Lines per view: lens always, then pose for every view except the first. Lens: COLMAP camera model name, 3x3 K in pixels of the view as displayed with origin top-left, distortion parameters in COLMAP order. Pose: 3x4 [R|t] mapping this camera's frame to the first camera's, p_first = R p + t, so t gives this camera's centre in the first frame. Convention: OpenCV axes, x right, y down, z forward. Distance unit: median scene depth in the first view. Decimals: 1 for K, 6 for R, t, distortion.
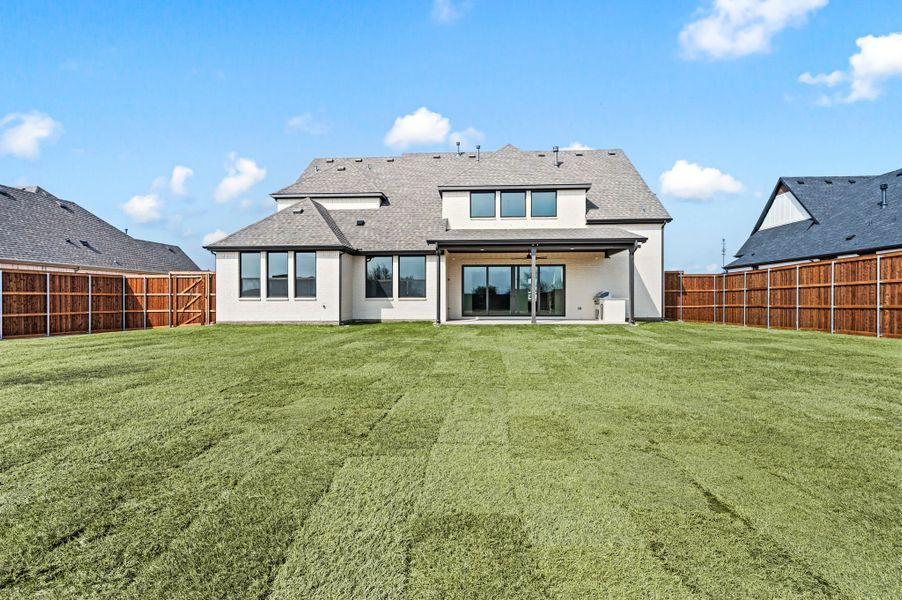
lens RADIAL K [[471.7, 0, 447.0], [0, 471.7, 301.9], [0, 0, 1]] dist [-0.000380, -0.000256]
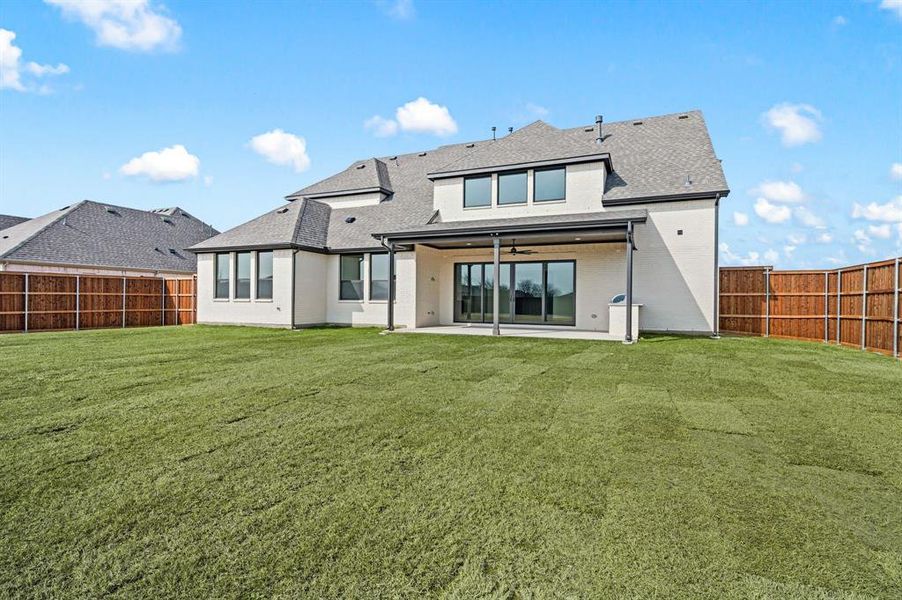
lens RADIAL K [[438.8, 0, 456.9], [0, 438.8, 298.5], [0, 0, 1]] dist [-0.001391, 0.001810]
pose [[0.939467, 0.008761, -0.342527, 0.326921], [-0.011839, 0.999906, -0.006896, -0.007957], [0.342434, 0.010534, 0.939483, 0.258190]]
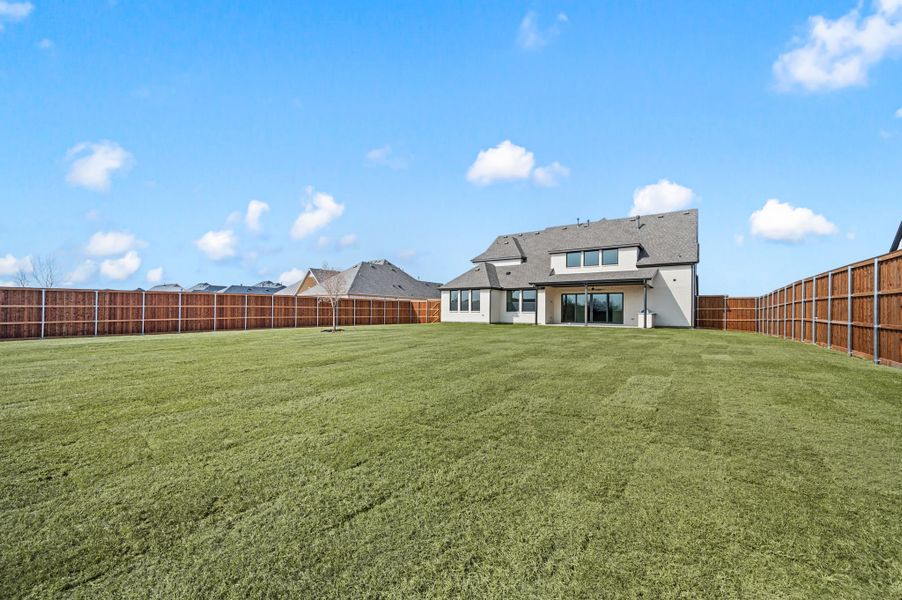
lens RADIAL K [[374.3, 0, 449.1], [0, 374.3, 306.6], [0, 0, 1]] dist [0.001364, -0.000544]
pose [[0.849802, 0.002677, -0.527095, 0.439666], [-0.015169, 0.999697, -0.019379, 0.004986], [0.526884, 0.024464, 0.849585, -0.459413]]
